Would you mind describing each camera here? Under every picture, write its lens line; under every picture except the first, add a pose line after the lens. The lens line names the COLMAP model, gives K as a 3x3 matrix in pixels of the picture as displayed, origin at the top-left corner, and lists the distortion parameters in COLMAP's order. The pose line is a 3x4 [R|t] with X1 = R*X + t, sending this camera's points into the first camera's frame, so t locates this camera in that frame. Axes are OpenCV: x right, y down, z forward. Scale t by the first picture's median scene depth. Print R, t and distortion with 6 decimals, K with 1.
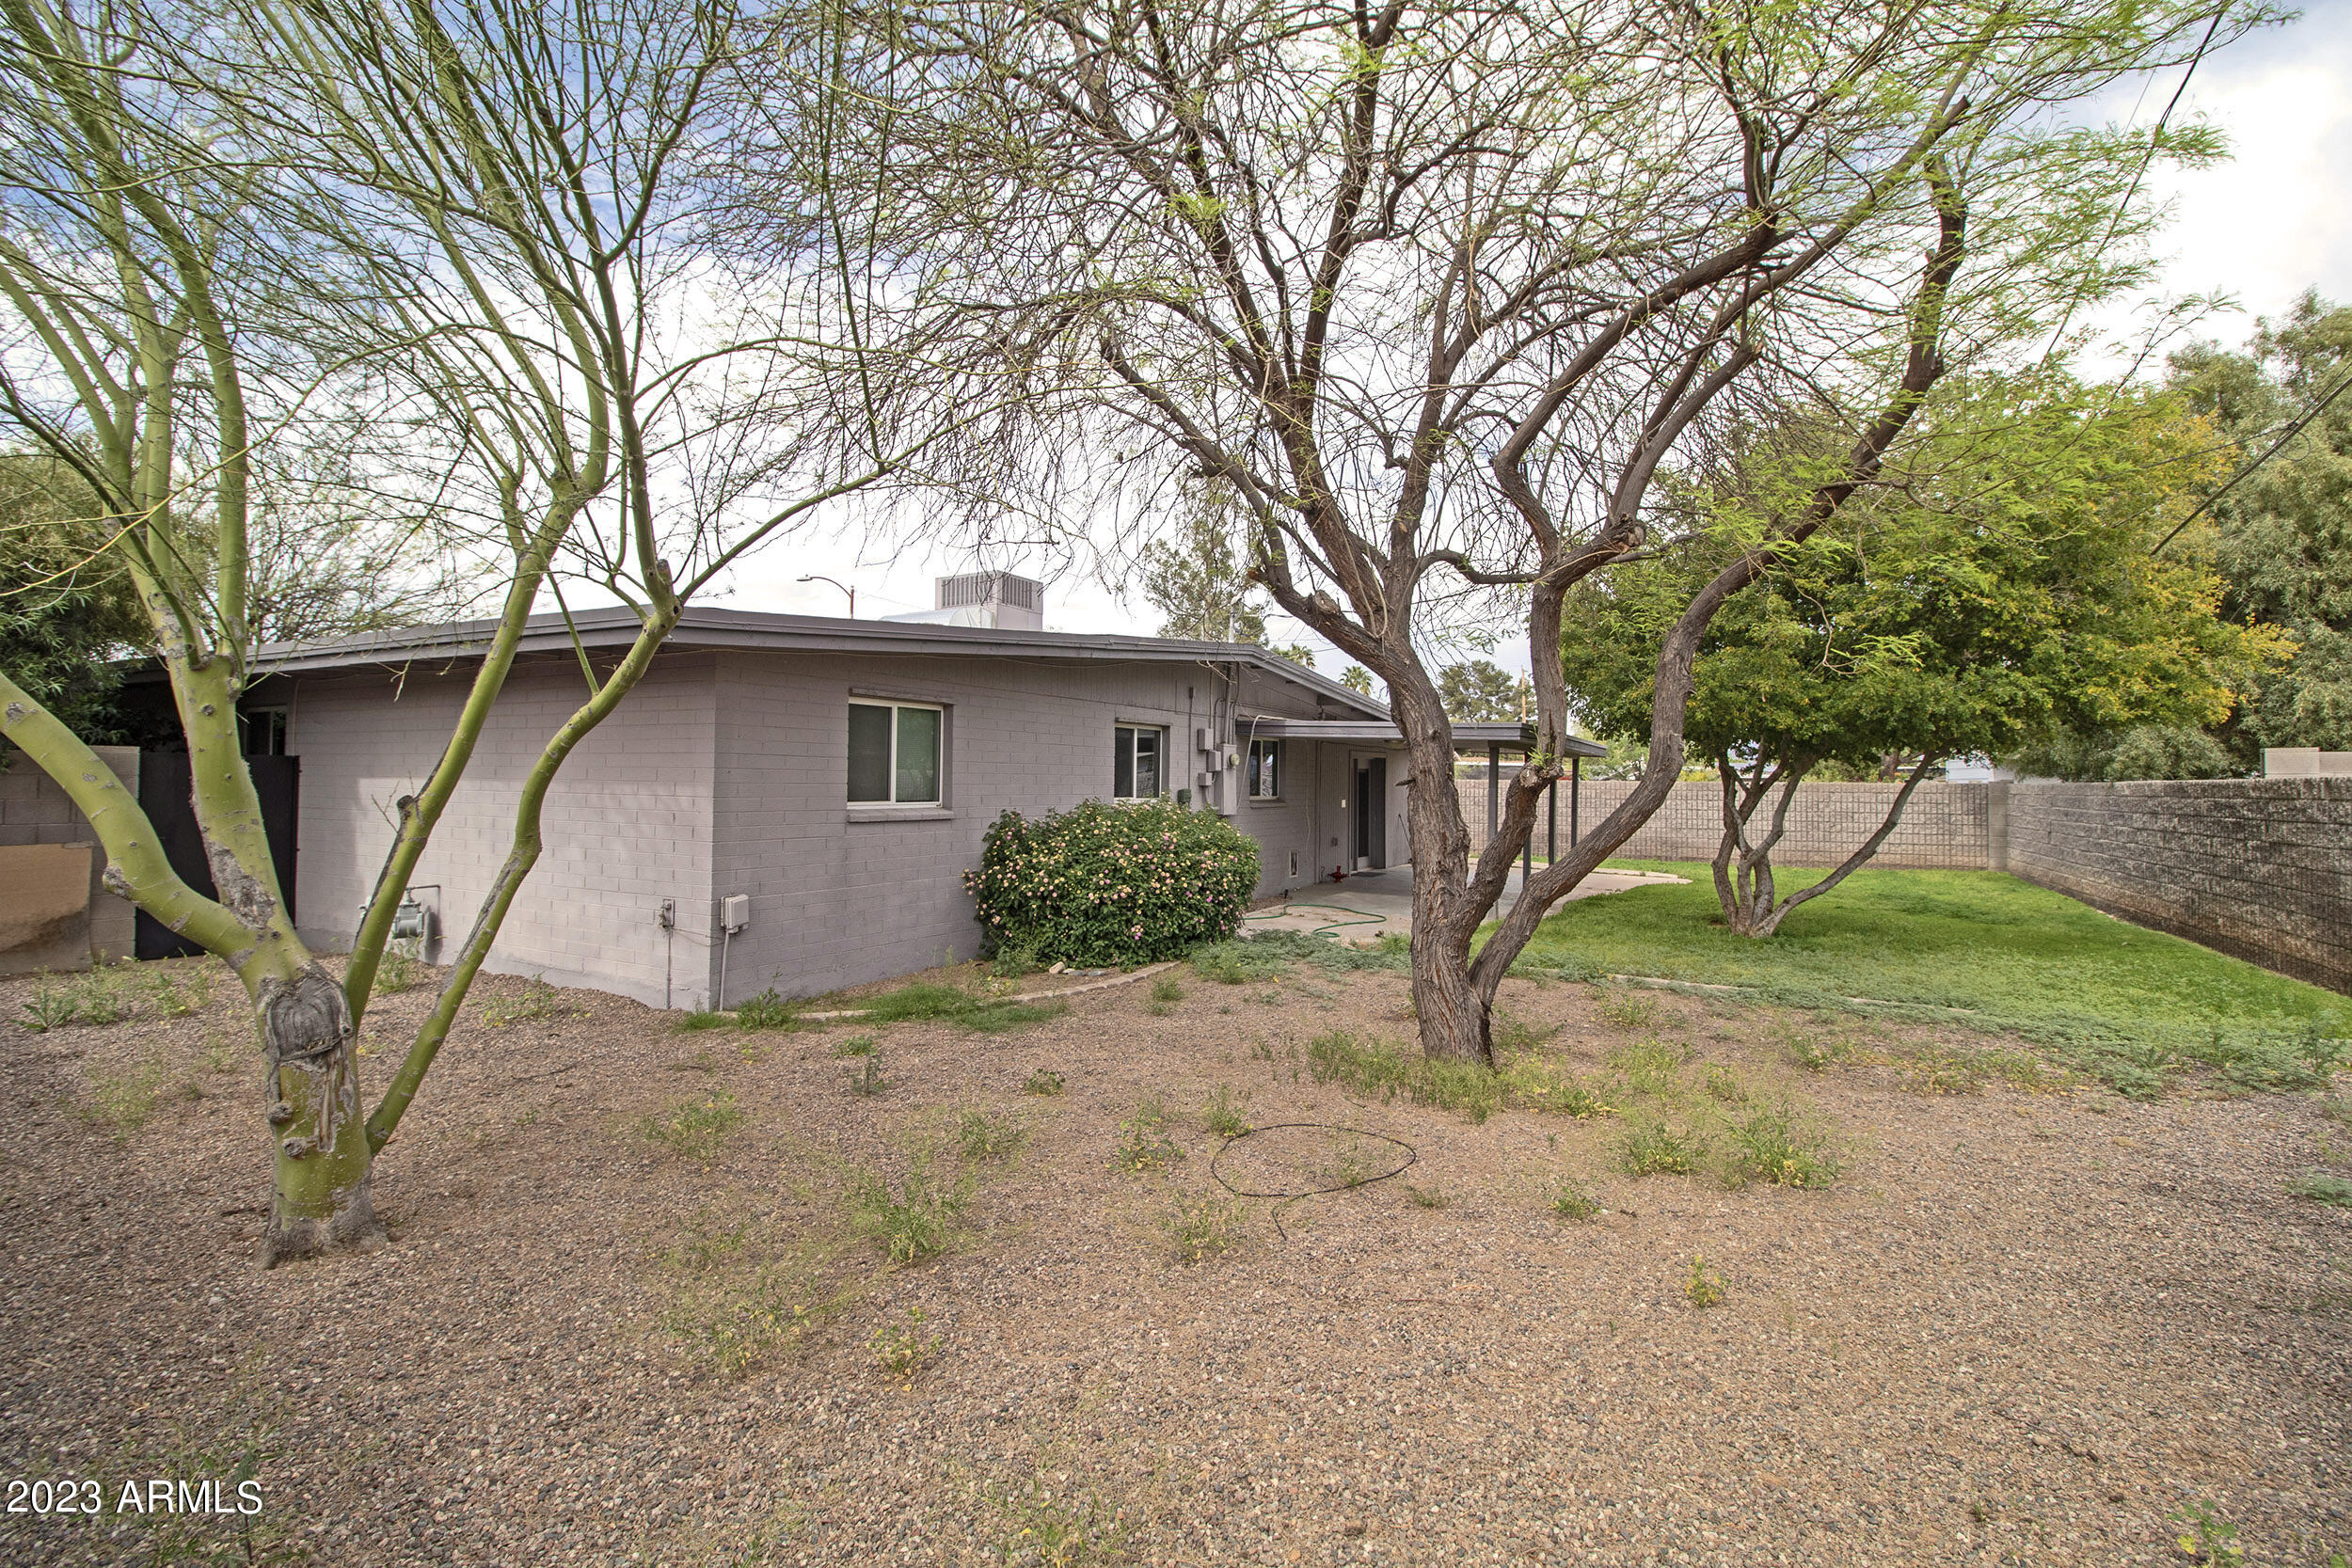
lens RADIAL K [[1074.8, 0, 1176.0], [0, 1074.8, 784.0], [0, 0, 1]] dist [-0.000369, -0.017520]
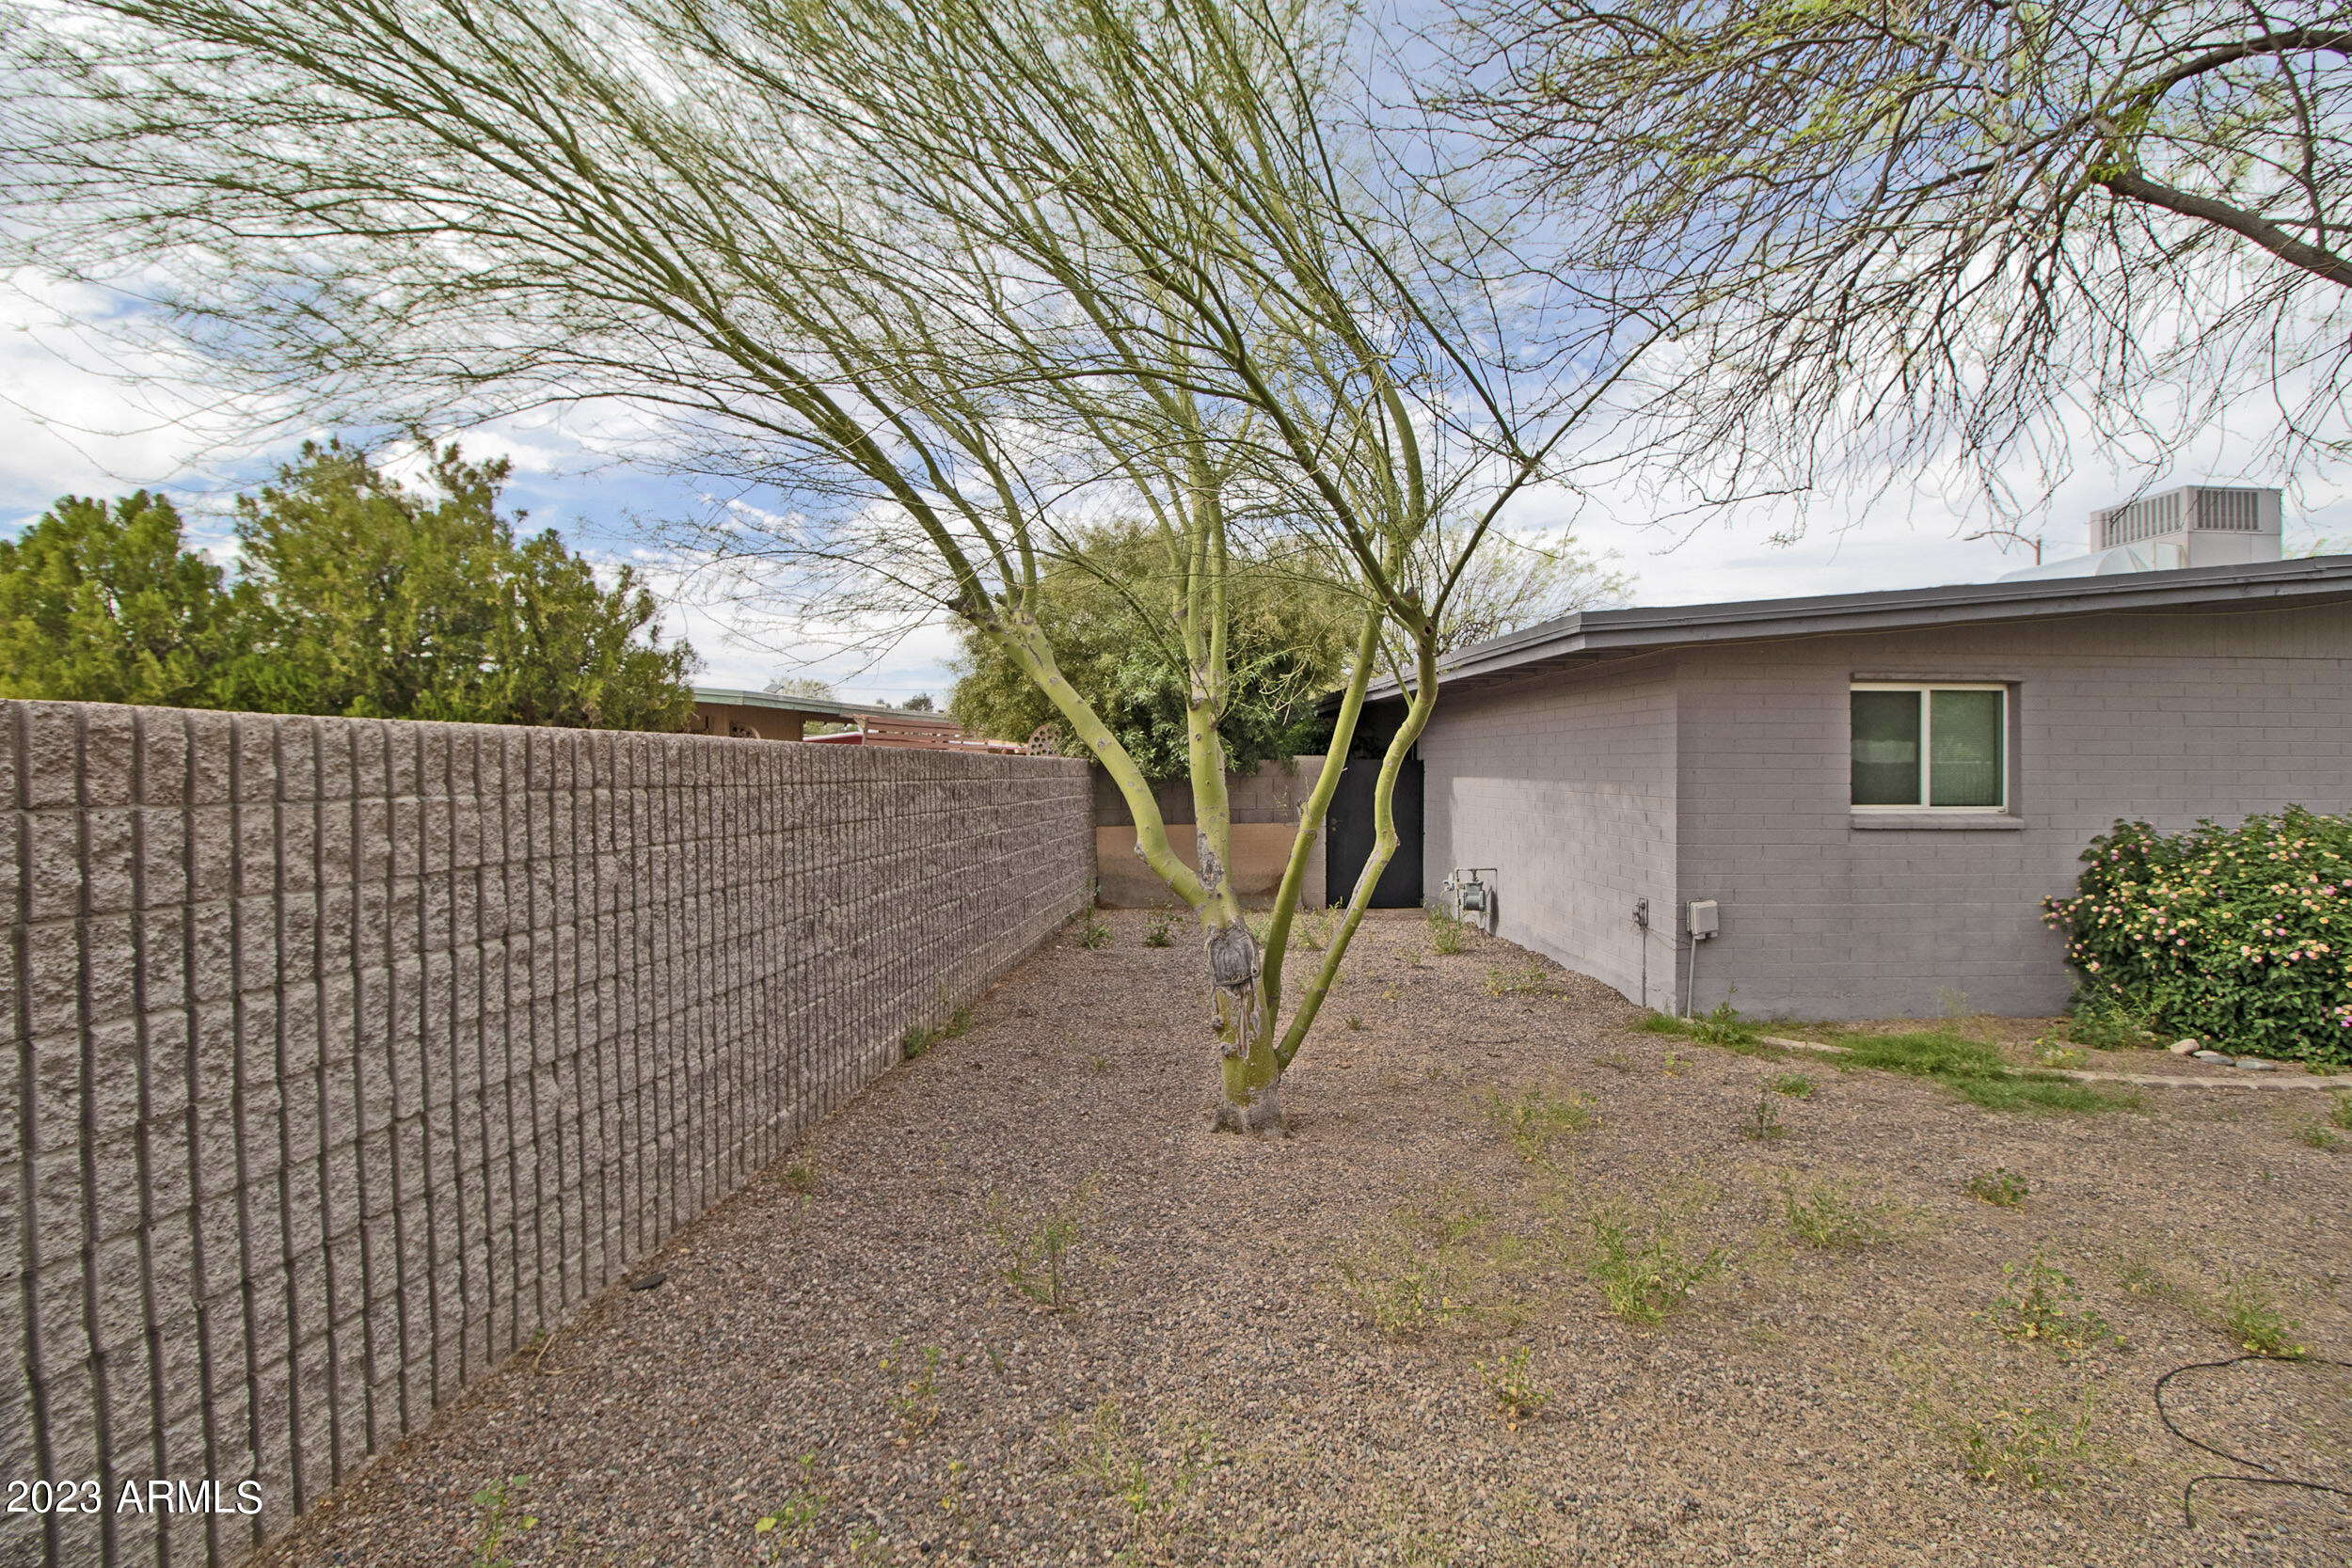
lens RADIAL K [[1074.8, 0, 1176.0], [0, 1074.8, 784.0], [0, 0, 1]] dist [-0.000369, -0.017520]
pose [[0.530428, 0.003613, -0.847723, 0.130314], [0.001141, 0.999987, 0.004976, -0.004966], [0.847729, -0.003607, 0.530417, 0.079213]]
